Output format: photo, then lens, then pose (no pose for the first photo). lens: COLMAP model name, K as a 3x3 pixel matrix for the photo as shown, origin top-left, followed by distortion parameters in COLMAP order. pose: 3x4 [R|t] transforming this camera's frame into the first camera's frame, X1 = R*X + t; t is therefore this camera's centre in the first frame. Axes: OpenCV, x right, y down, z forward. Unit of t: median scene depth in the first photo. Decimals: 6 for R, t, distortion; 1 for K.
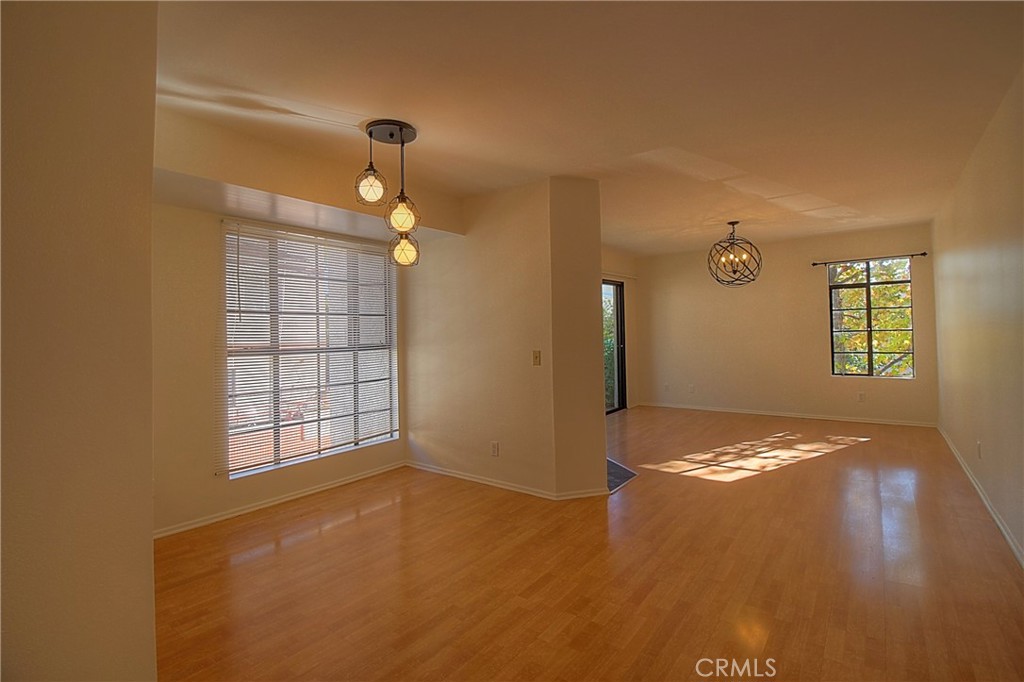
lens RADIAL K [[476.0, 0, 521.0], [0, 476.0, 332.6], [0, 0, 1]] dist [0.000736, -0.012666]
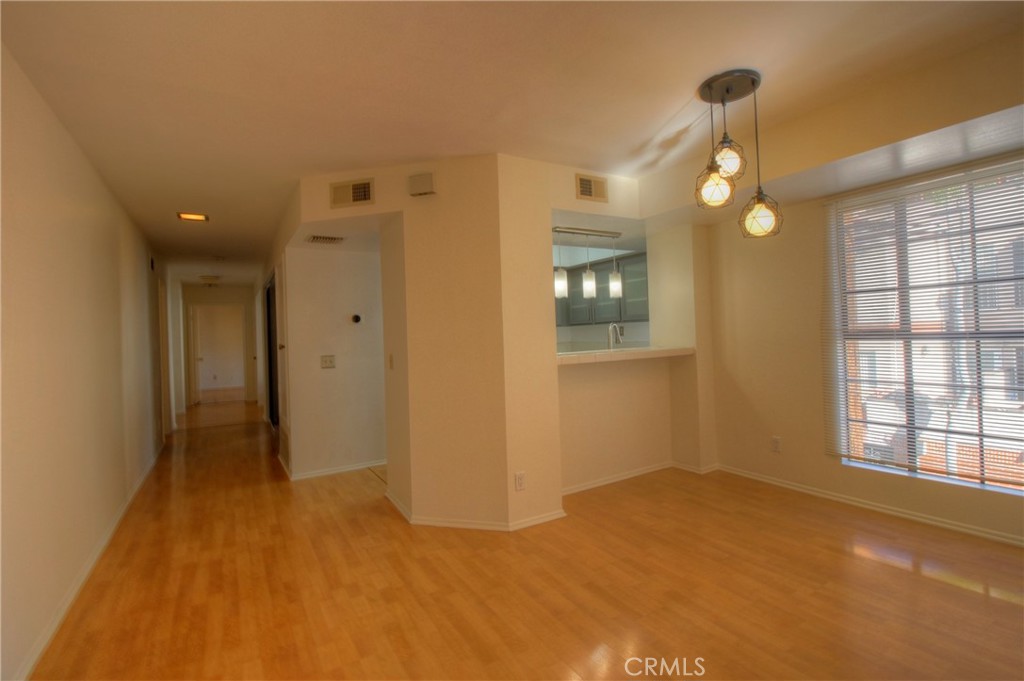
lens RADIAL K [[475.6, 0, 527.4], [0, 475.6, 335.3], [0, 0, 1]] dist [0.038078, -0.042598]
pose [[-0.344499, 0.042647, -0.937818, 0.495828], [0.053009, 0.998257, 0.025923, -0.016839], [0.937289, -0.040783, -0.346159, 0.690851]]
